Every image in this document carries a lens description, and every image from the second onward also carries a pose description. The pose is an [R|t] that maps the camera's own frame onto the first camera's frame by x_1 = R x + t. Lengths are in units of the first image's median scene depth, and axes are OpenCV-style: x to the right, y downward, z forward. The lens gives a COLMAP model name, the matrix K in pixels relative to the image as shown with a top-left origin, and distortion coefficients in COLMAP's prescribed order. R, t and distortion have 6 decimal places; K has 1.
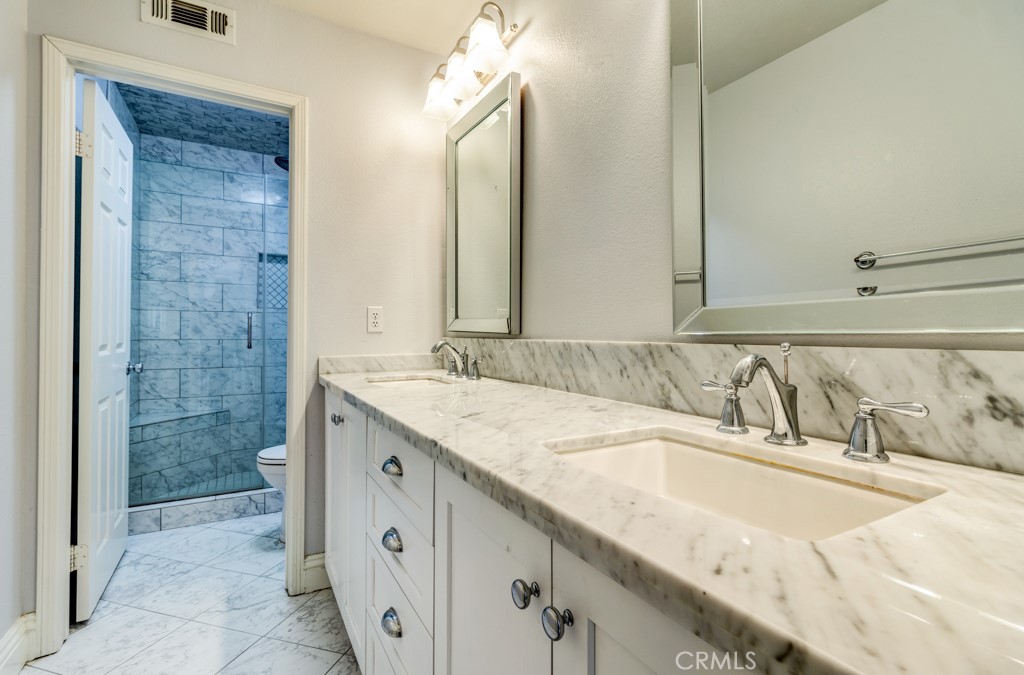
lens RADIAL K [[471.7, 0, 507.6], [0, 471.7, 332.5], [0, 0, 1]] dist [0.002080, 0.000269]
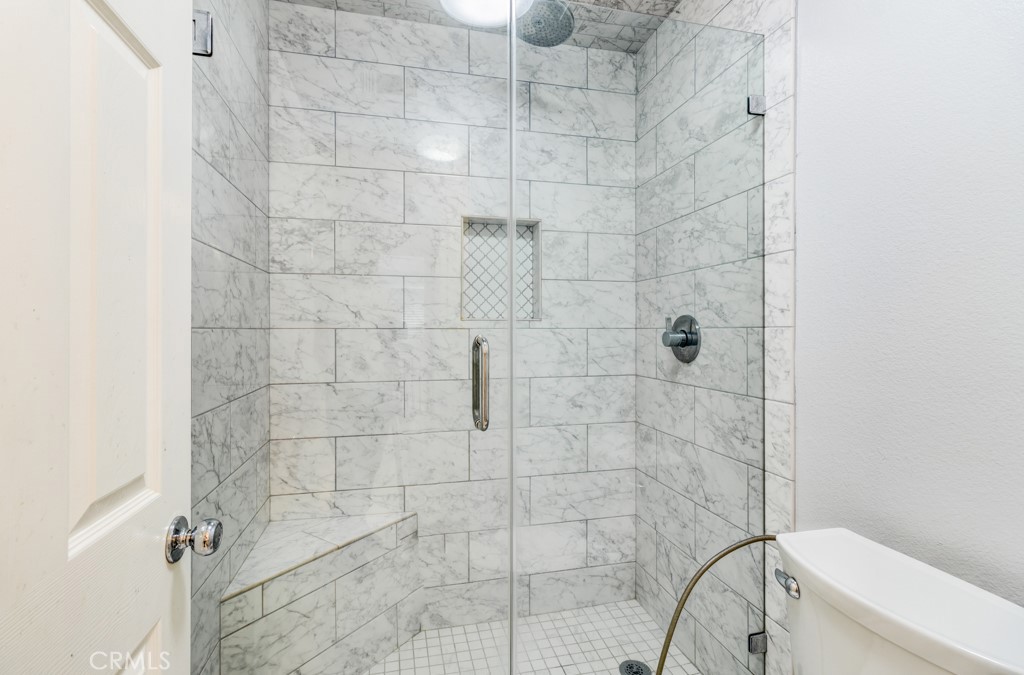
lens RADIAL K [[471.7, 0, 507.6], [0, 471.7, 332.5], [0, 0, 1]] dist [0.002080, 0.000269]
pose [[0.962534, -0.006443, -0.271085, -0.360662], [0.006936, 0.999976, 0.000858, -0.040865], [0.271073, -0.002706, 0.962555, 0.538813]]
